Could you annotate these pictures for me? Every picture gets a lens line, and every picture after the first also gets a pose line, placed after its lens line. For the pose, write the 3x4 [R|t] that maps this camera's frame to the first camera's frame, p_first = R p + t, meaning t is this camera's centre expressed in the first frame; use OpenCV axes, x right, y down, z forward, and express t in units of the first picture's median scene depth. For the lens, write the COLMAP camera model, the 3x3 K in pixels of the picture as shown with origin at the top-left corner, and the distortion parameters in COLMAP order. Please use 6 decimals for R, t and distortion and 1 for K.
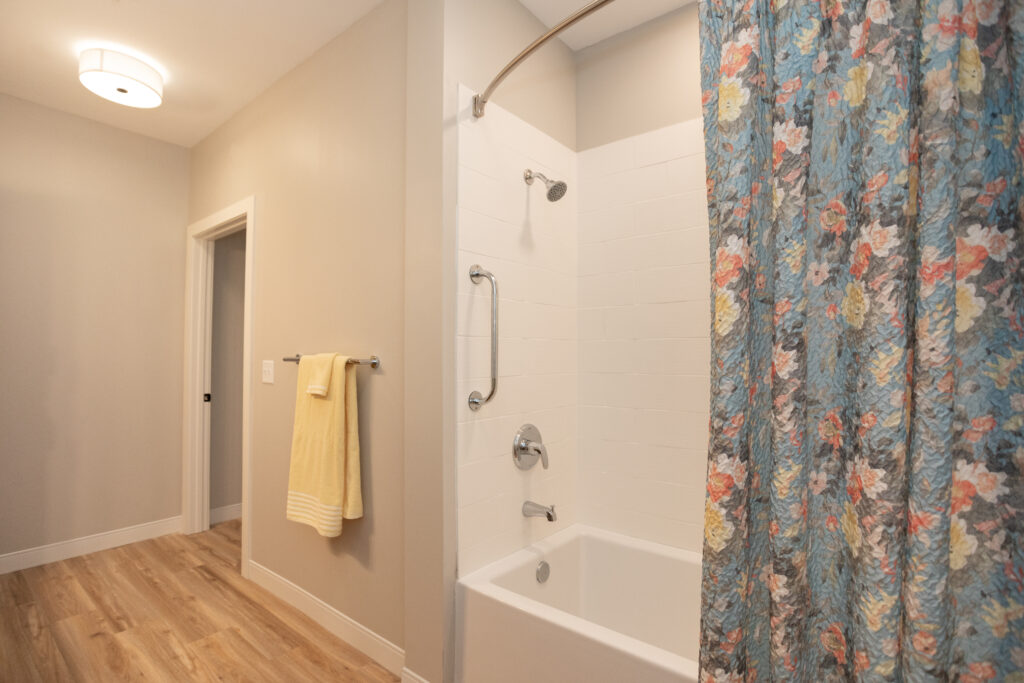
lens RADIAL K [[500.8, 0, 512.0], [0, 500.8, 341.5], [0, 0, 1]] dist [-0.039145, 0.018581]
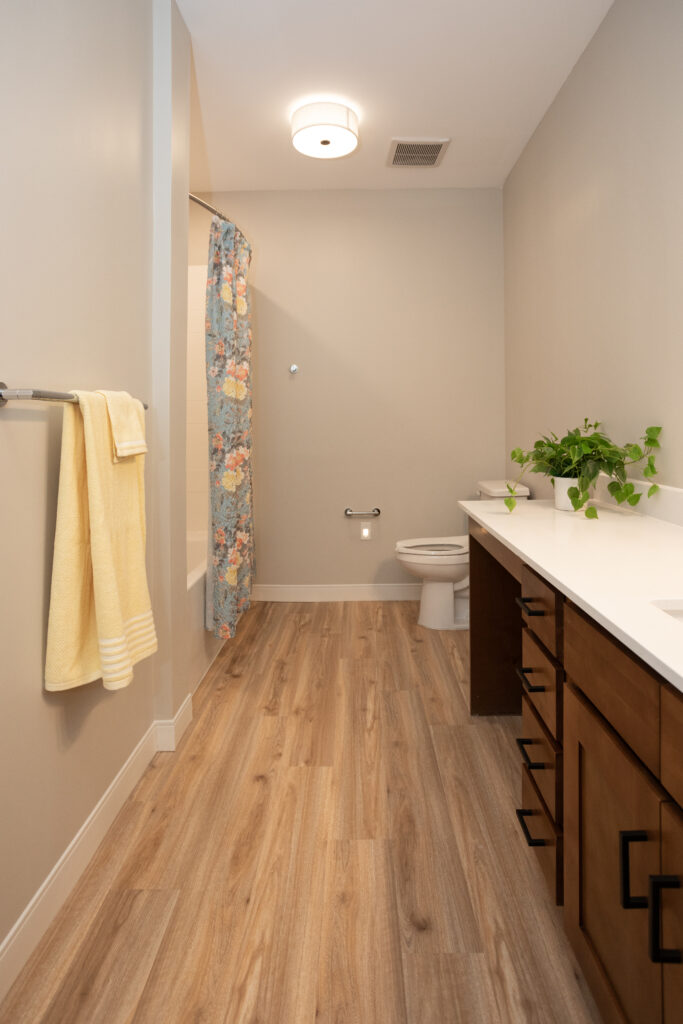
lens RADIAL K [[570.0, 0, 341.5], [0, 570.0, 512.0], [0, 0, 1]] dist [-0.000143, 0.000079]
pose [[-0.617384, -0.132052, 0.775500, -1.150733], [-0.031449, 0.989165, 0.143397, 0.069753], [-0.786033, 0.064142, -0.614848, 1.296154]]
